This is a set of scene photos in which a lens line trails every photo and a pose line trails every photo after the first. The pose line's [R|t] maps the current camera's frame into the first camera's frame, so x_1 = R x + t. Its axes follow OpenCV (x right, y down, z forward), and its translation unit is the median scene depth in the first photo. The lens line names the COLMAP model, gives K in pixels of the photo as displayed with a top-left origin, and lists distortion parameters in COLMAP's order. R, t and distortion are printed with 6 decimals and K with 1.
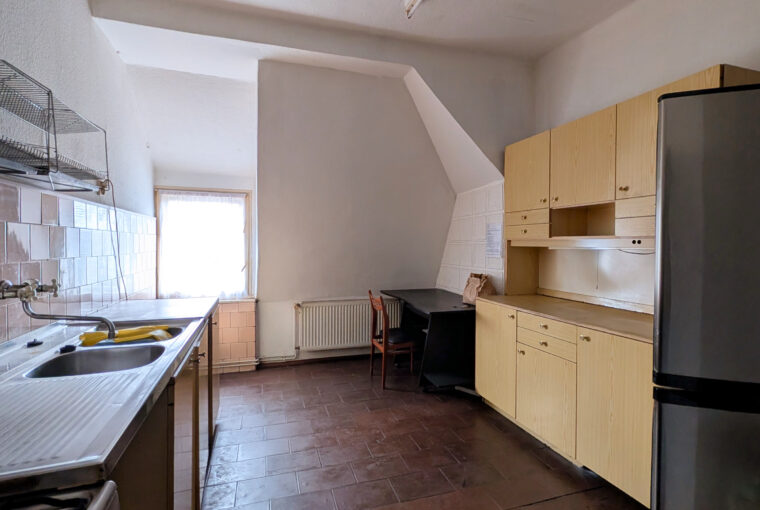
lens RADIAL K [[350.1, 0, 393.3], [0, 350.1, 254.3], [0, 0, 1]] dist [0.000616, 0.000111]
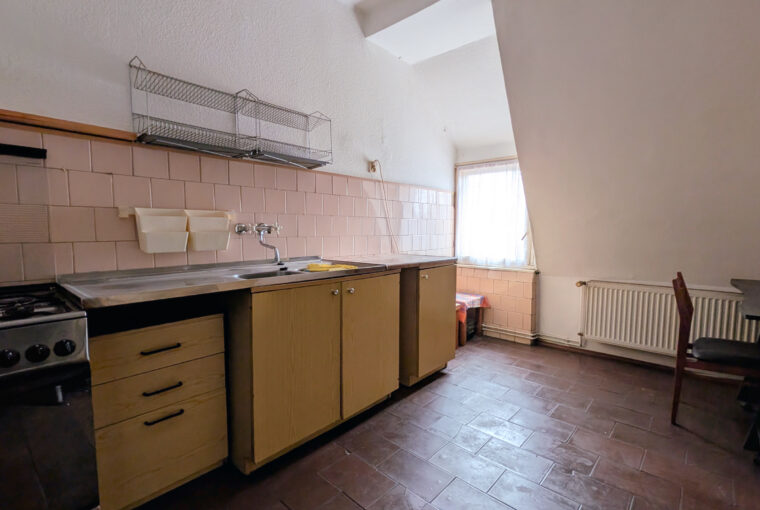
lens RADIAL K [[350.1, 0, 393.3], [0, 350.1, 254.3], [0, 0, 1]] dist [0.000616, 0.000111]
pose [[0.521414, 0.058825, -0.851273, 0.205182], [-0.011655, 0.998019, 0.061827, 0.033122], [0.853224, -0.022316, 0.521067, 0.199524]]
